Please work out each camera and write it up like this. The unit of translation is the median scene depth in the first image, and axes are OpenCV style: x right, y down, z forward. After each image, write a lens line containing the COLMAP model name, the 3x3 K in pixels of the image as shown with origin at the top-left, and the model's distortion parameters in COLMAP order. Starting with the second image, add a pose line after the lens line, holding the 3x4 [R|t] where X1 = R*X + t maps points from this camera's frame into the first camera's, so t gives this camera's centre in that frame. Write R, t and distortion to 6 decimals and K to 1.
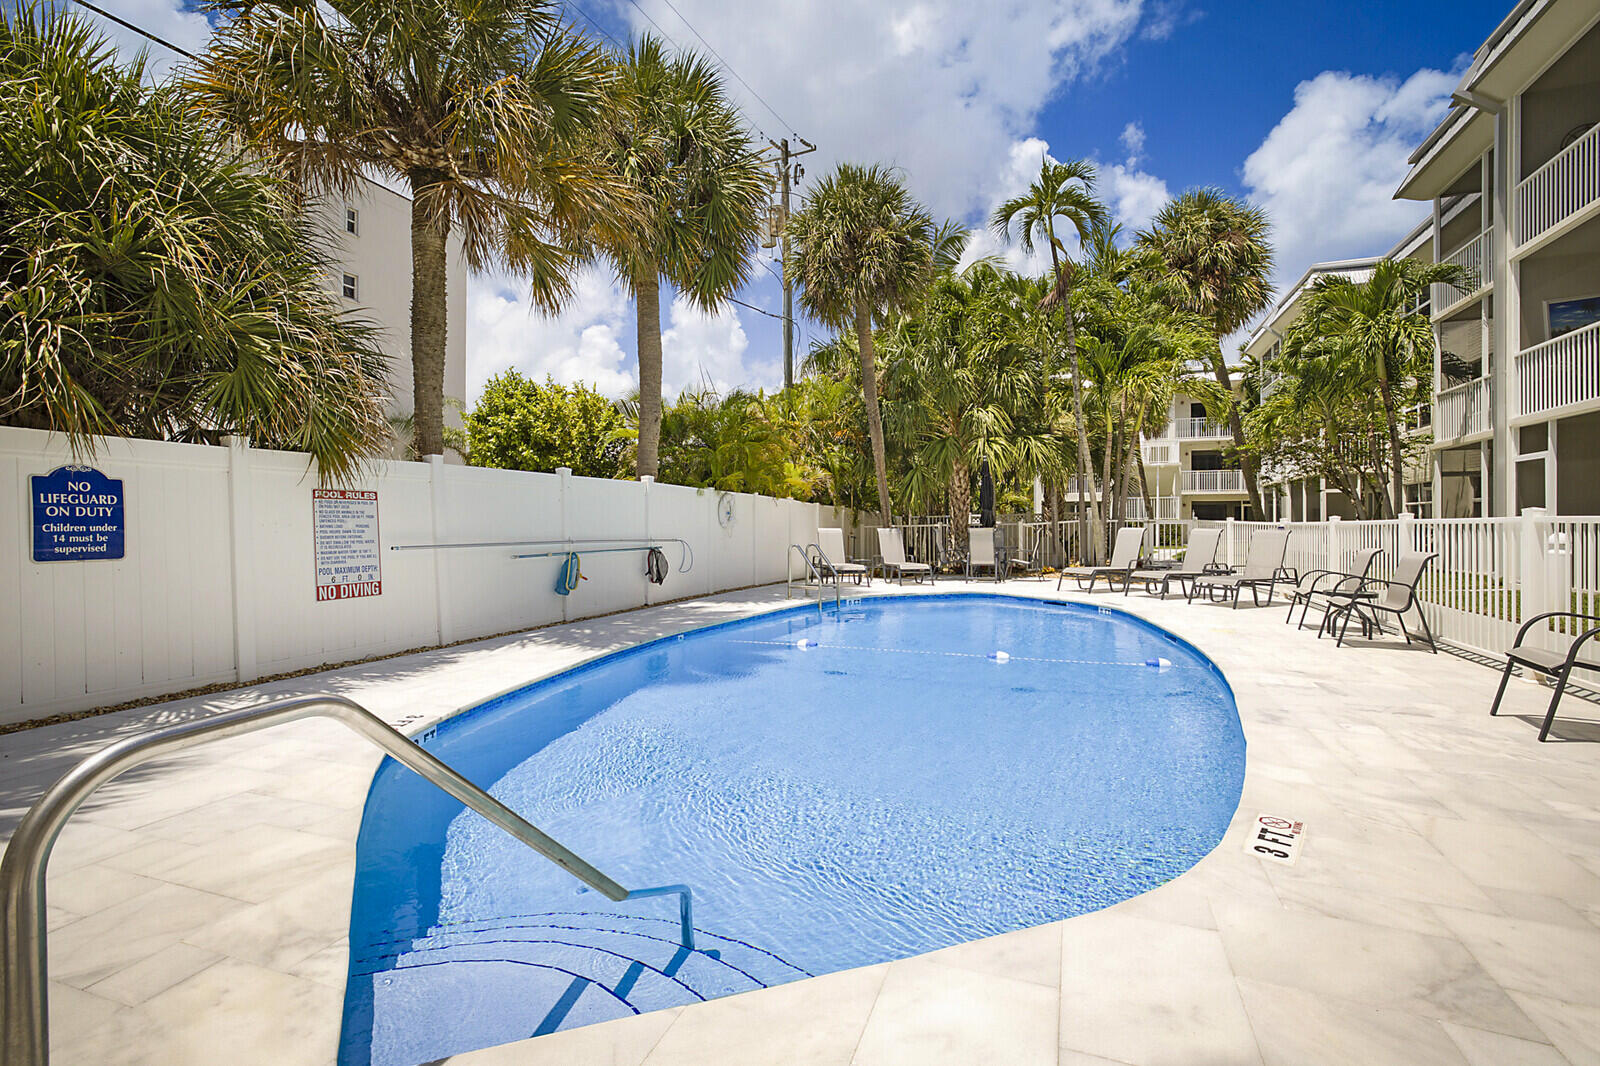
lens RADIAL K [[697.4, 0, 800.0], [0, 697.4, 533.0], [0, 0, 1]] dist [-0.010027, -0.000093]
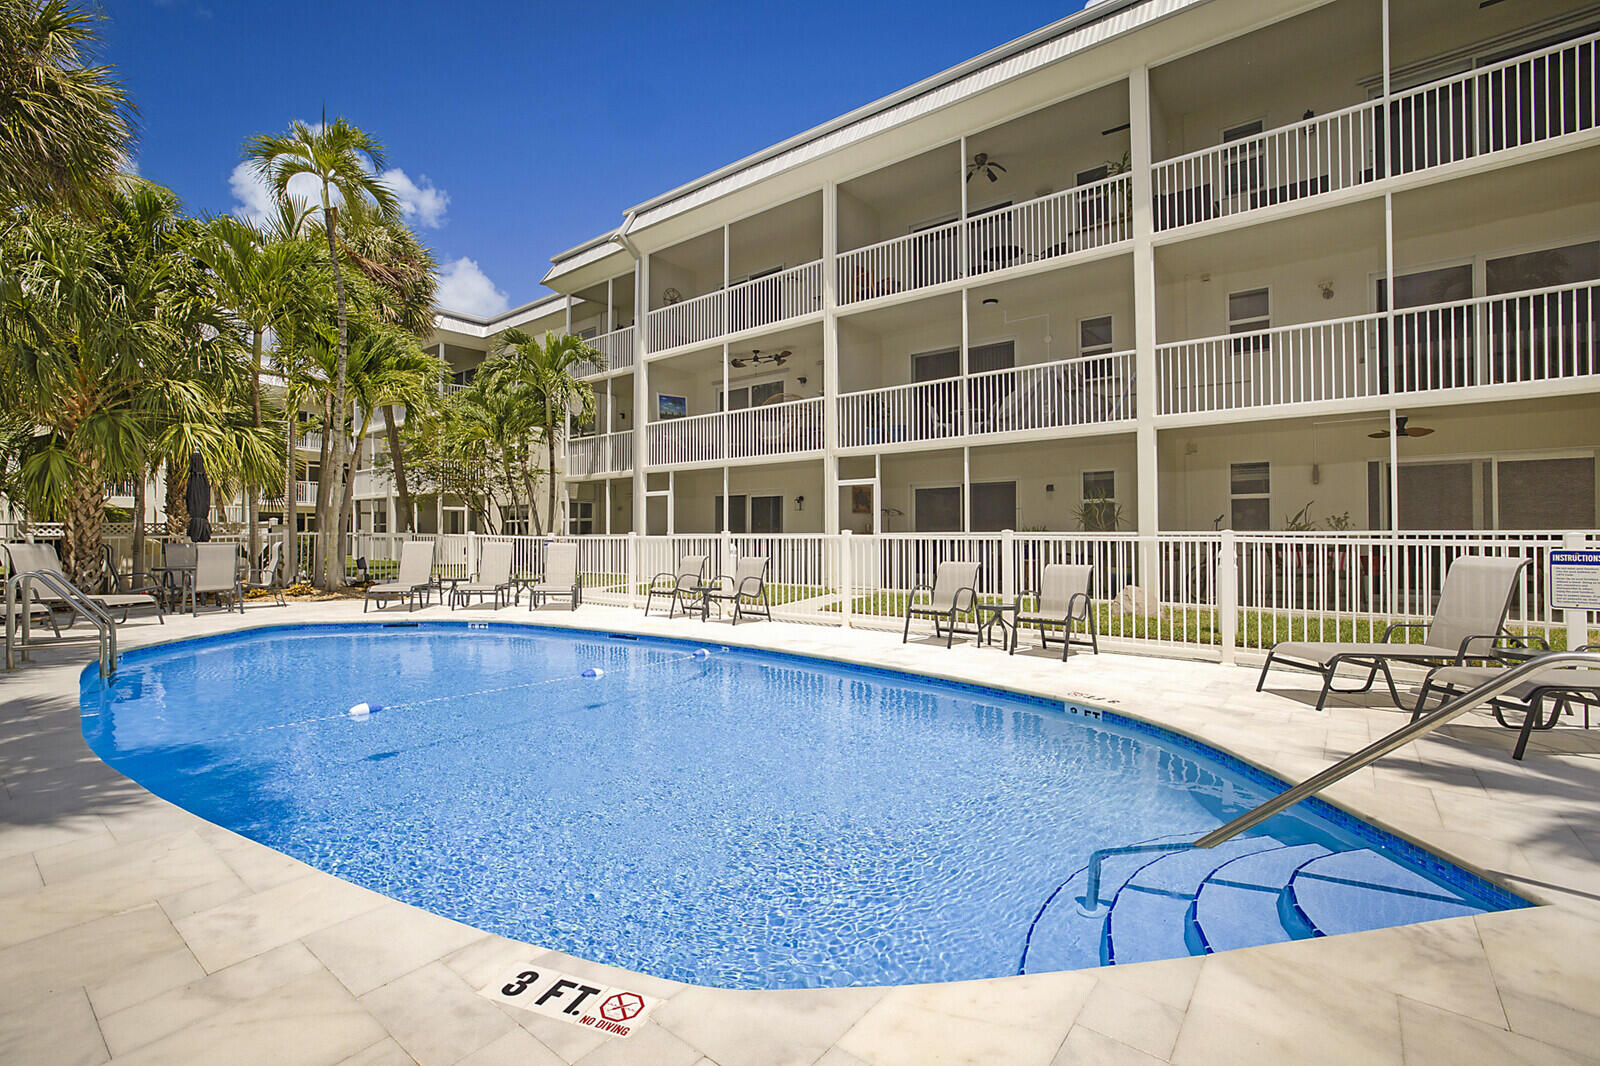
lens RADIAL K [[685.8, 0, 796.7], [0, 685.8, 529.5], [0, 0, 1]] dist [-0.038440, 0.015605]
pose [[0.339567, 0.016978, 0.940429, -0.241322], [0.002566, 0.999817, -0.018977, -0.001561], [-0.940578, 0.008857, 0.339461, 0.187818]]
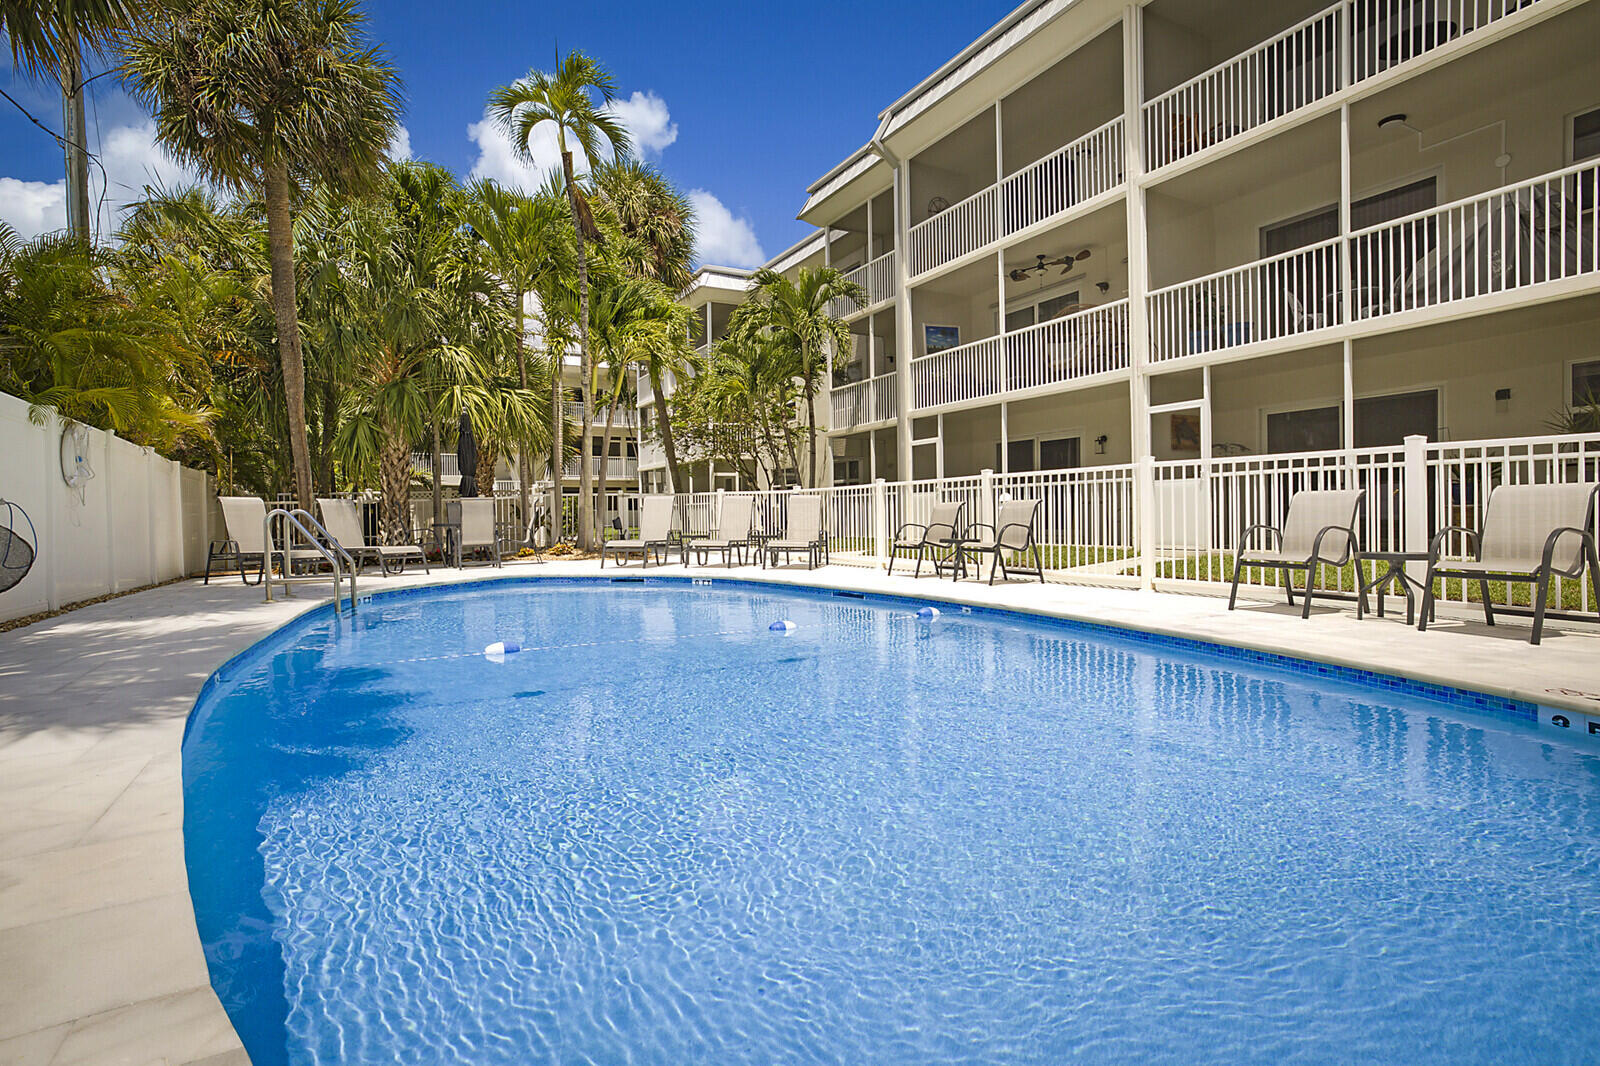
lens RADIAL K [[775.1, 0, 804.9], [0, 775.1, 527.1], [0, 0, 1]] dist [-0.048280, 0.030964]
pose [[0.668187, -0.022283, 0.743660, -0.161112], [0.017369, 0.999746, 0.014350, 0.023500], [-0.743791, 0.003328, 0.668404, 0.187621]]
